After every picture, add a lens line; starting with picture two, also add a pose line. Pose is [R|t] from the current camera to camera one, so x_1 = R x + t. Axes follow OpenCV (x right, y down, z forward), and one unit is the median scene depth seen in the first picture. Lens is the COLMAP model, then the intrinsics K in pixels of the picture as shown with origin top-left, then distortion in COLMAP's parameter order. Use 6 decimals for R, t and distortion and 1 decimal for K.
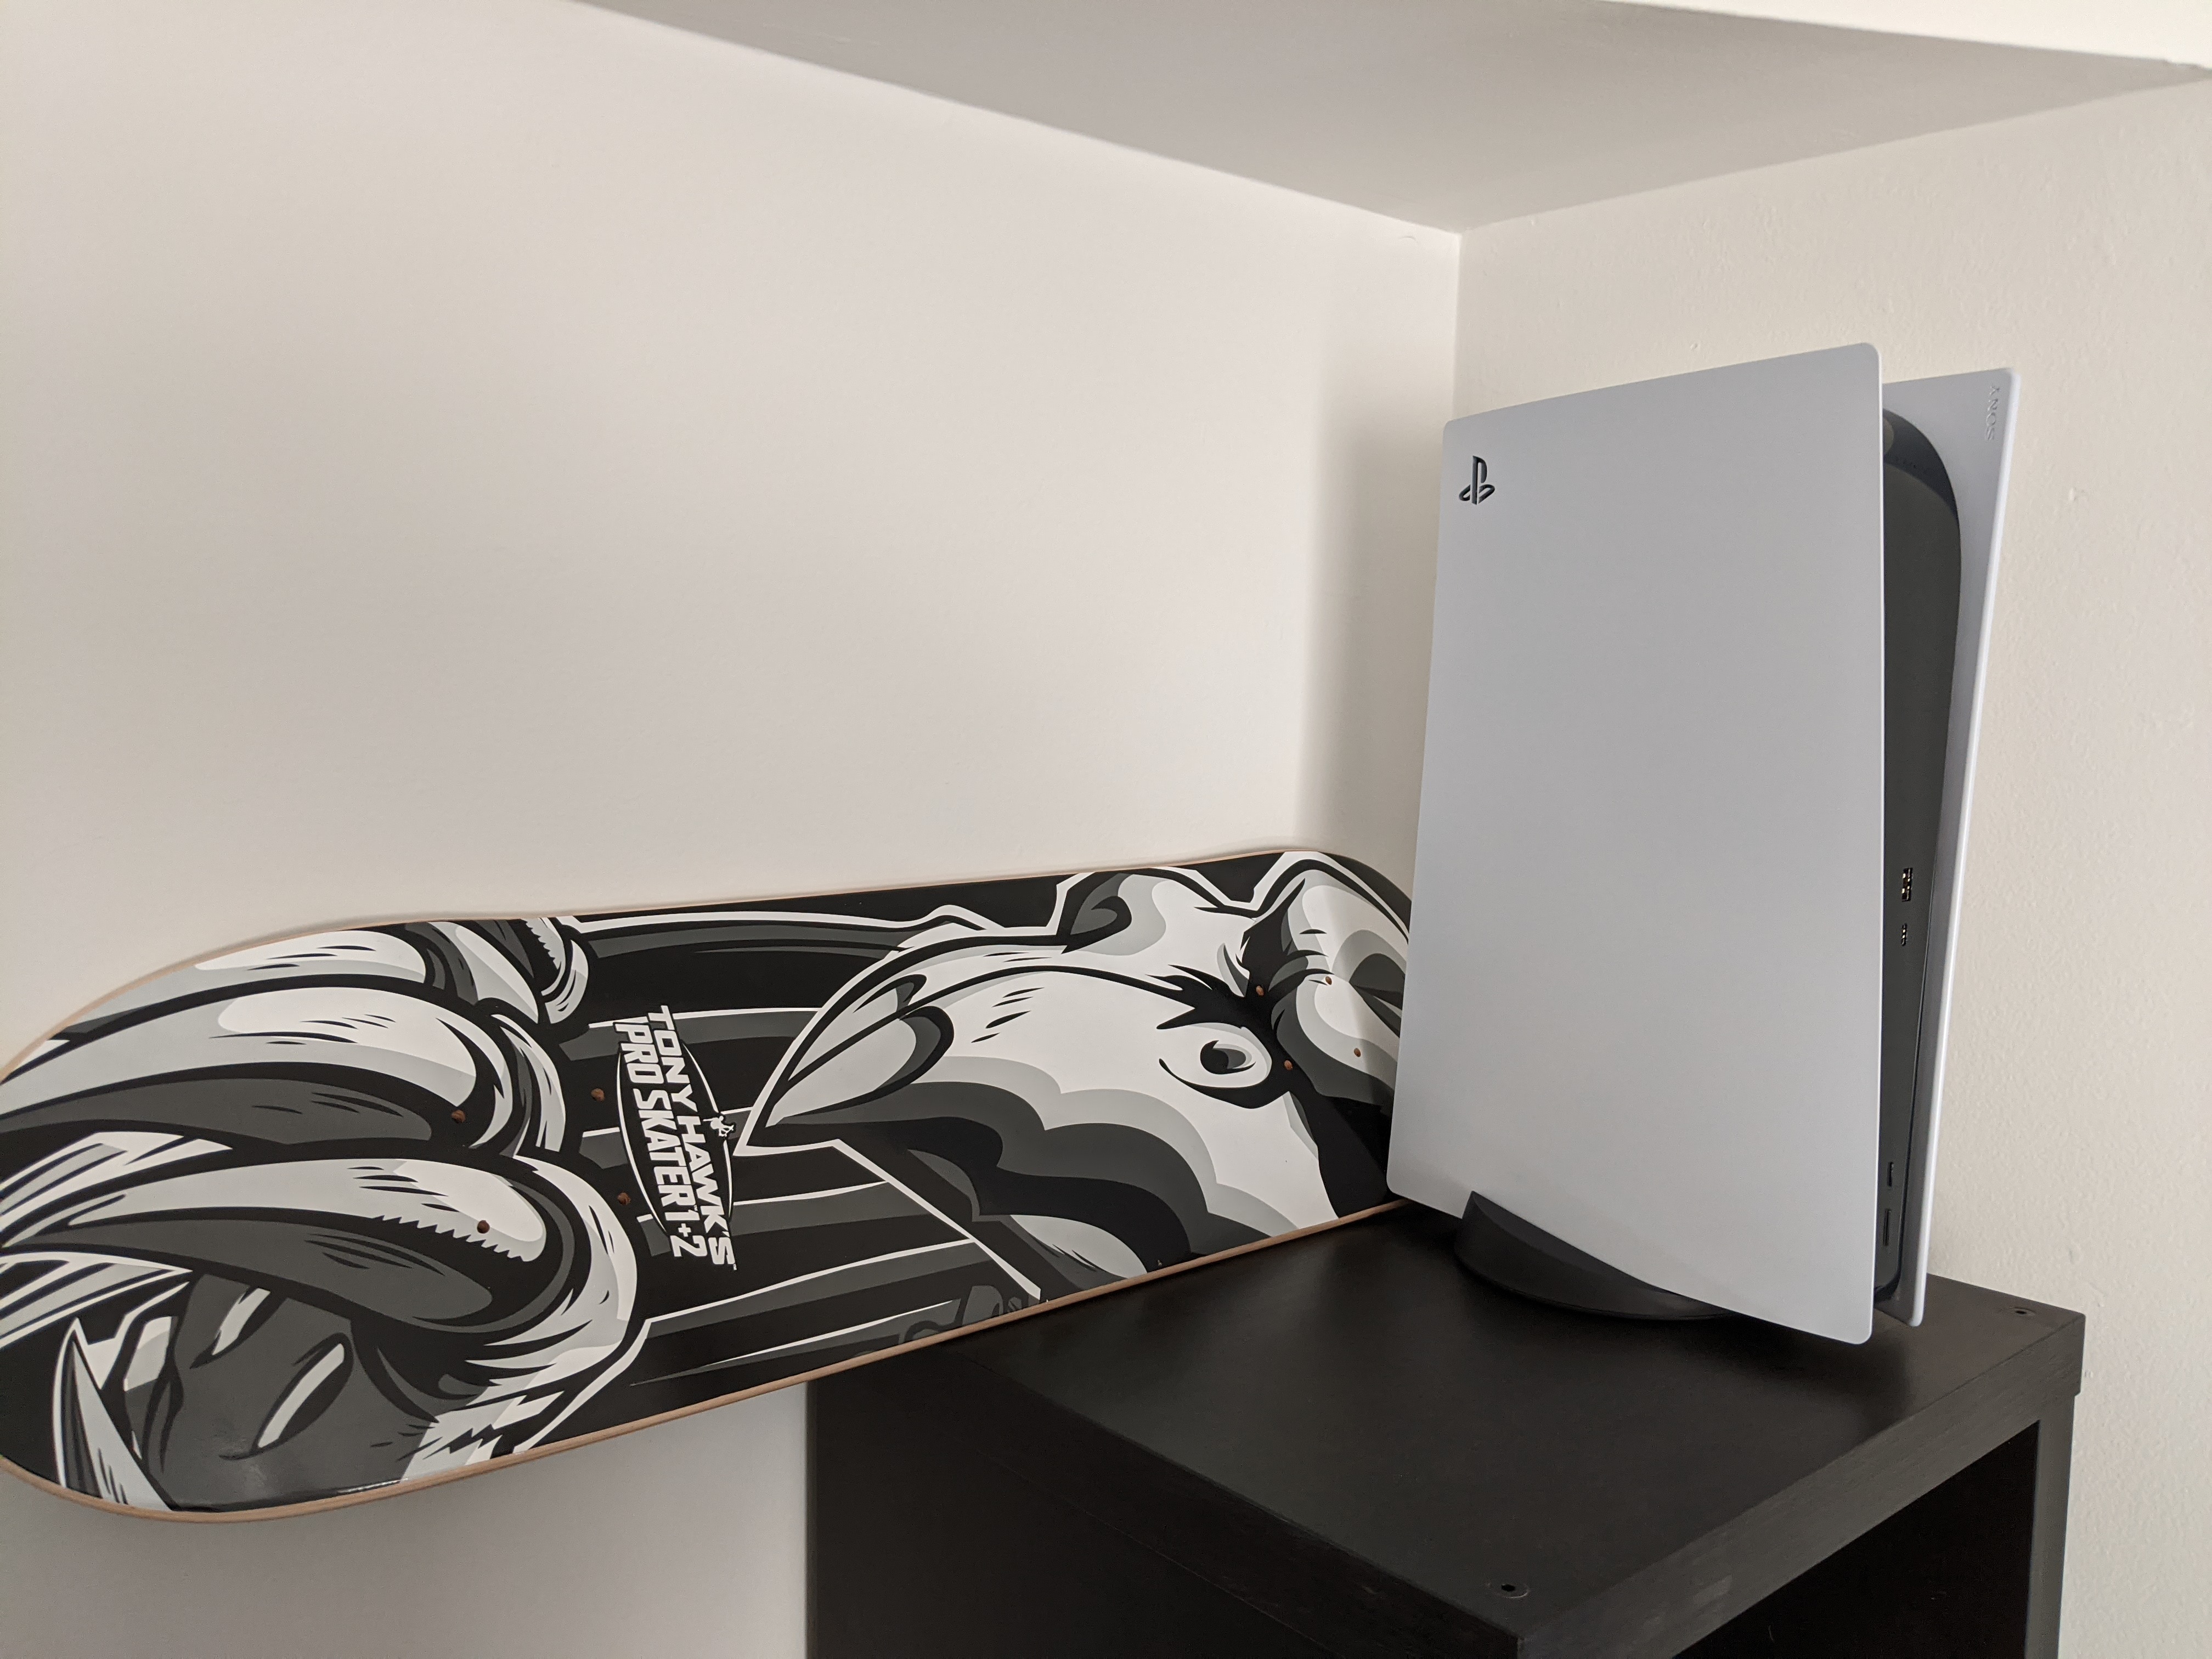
lens RADIAL K [[1812.2, 0, 1064.7], [0, 1812.2, 821.0], [0, 0, 1]] dist [-0.006071, -0.039638]
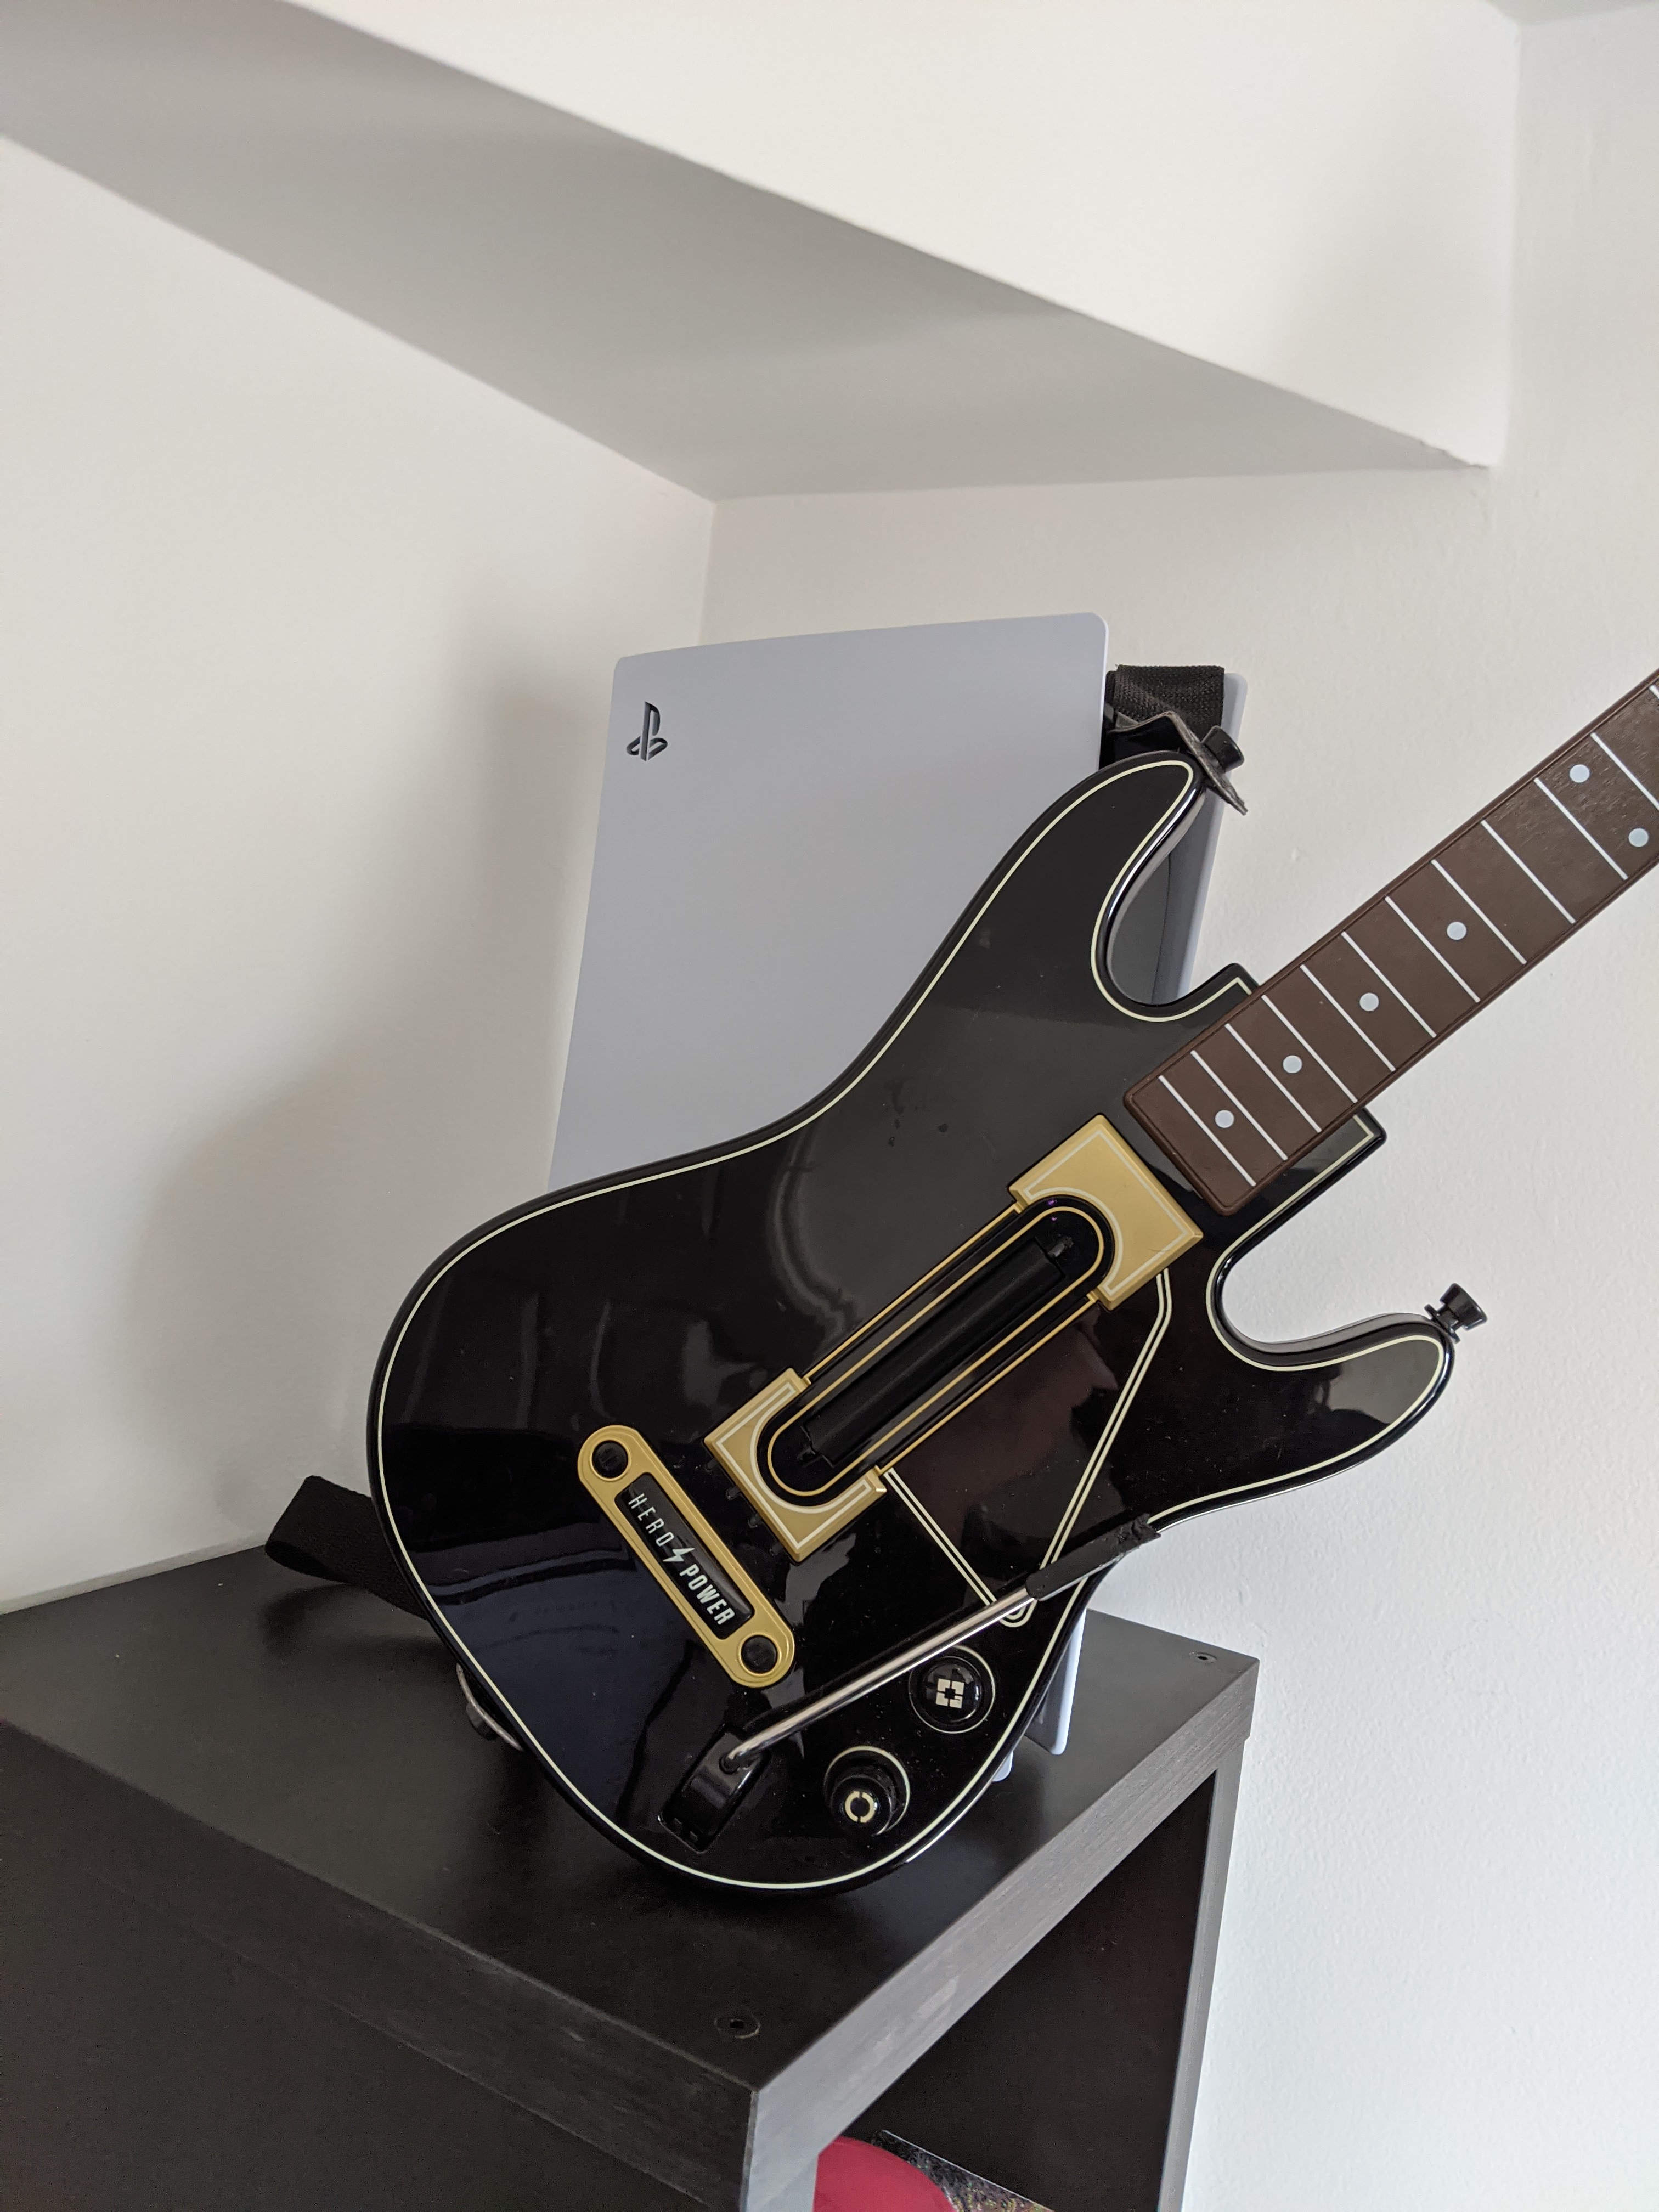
lens RADIAL K [[1812.2, 0, 815.9], [0, 1812.2, 1117.4], [0, 0, 1]] dist [-0.006071, -0.039638]
pose [[0.942095, 0.068011, 0.328377, -0.024011], [-0.070352, 0.997511, -0.004762, -0.008250], [-0.327883, -0.018615, 0.944535, 0.115896]]
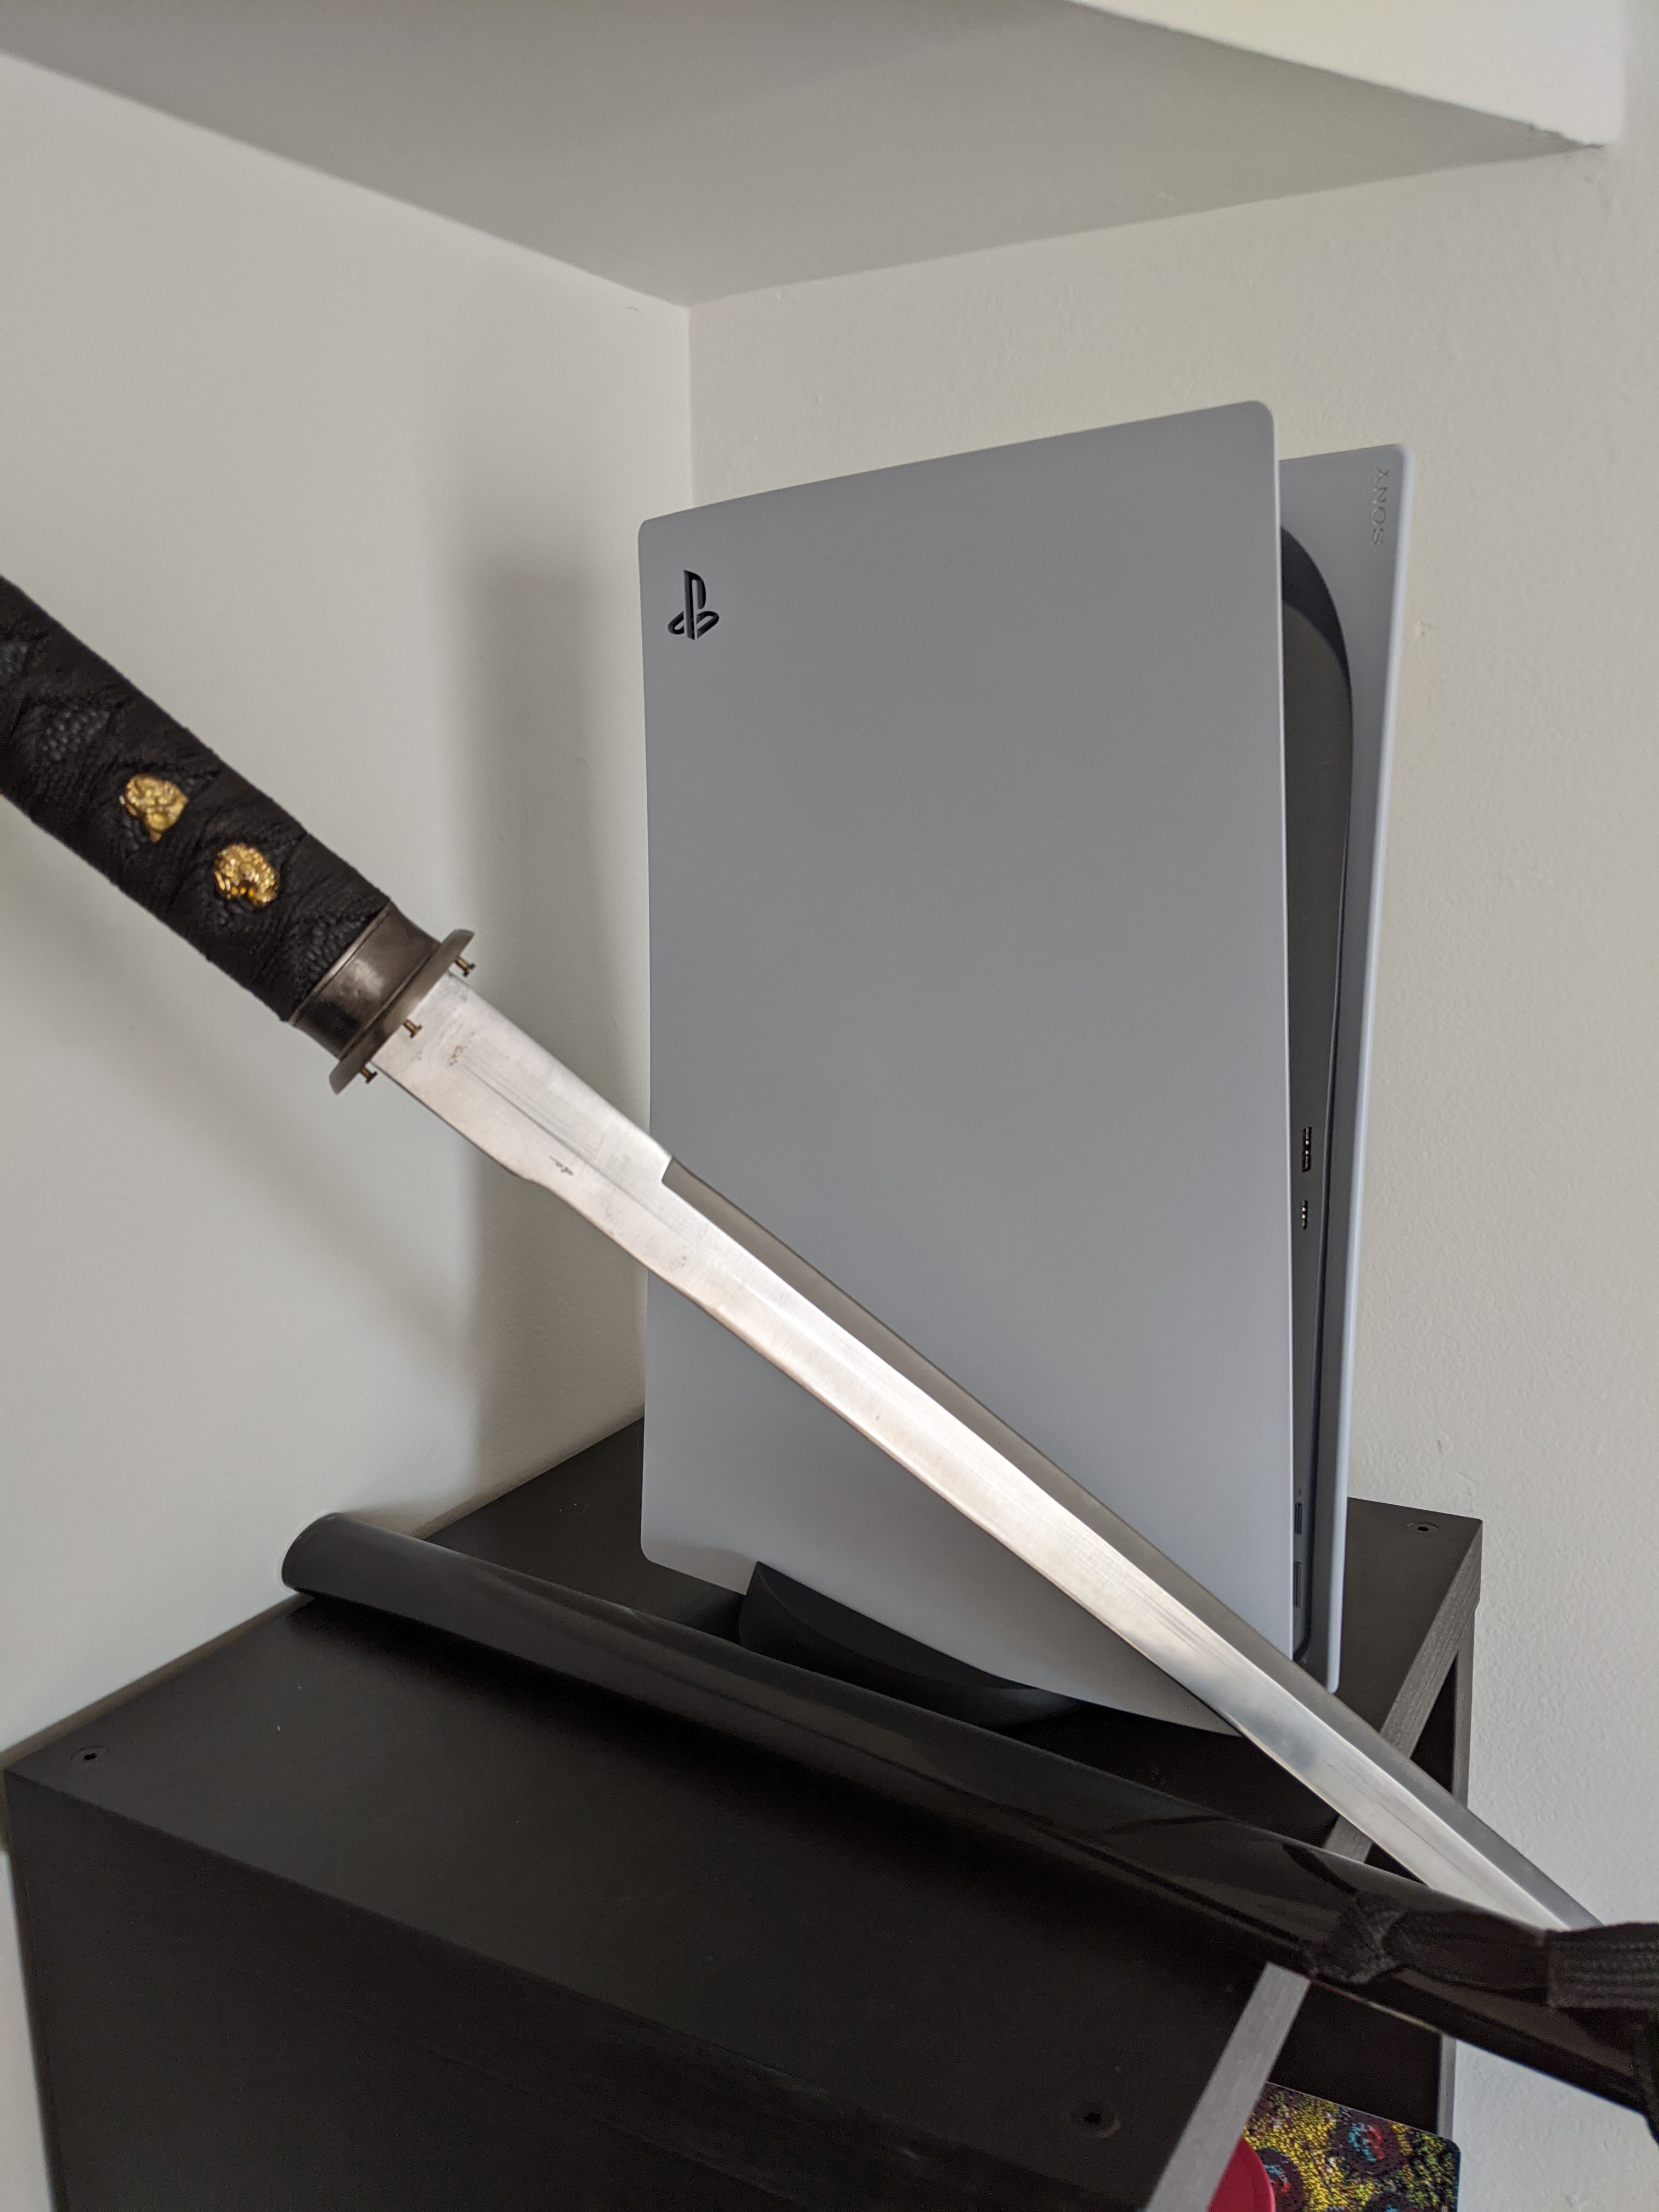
lens RADIAL K [[1812.2, 0, 799.3], [0, 1812.2, 1111.5], [0, 0, 1]] dist [-0.006071, -0.039638]
pose [[0.938195, -0.106467, 0.329324, -0.053866], [0.073178, 0.991020, 0.111913, -0.066270], [-0.338282, -0.080897, 0.937561, 0.239204]]
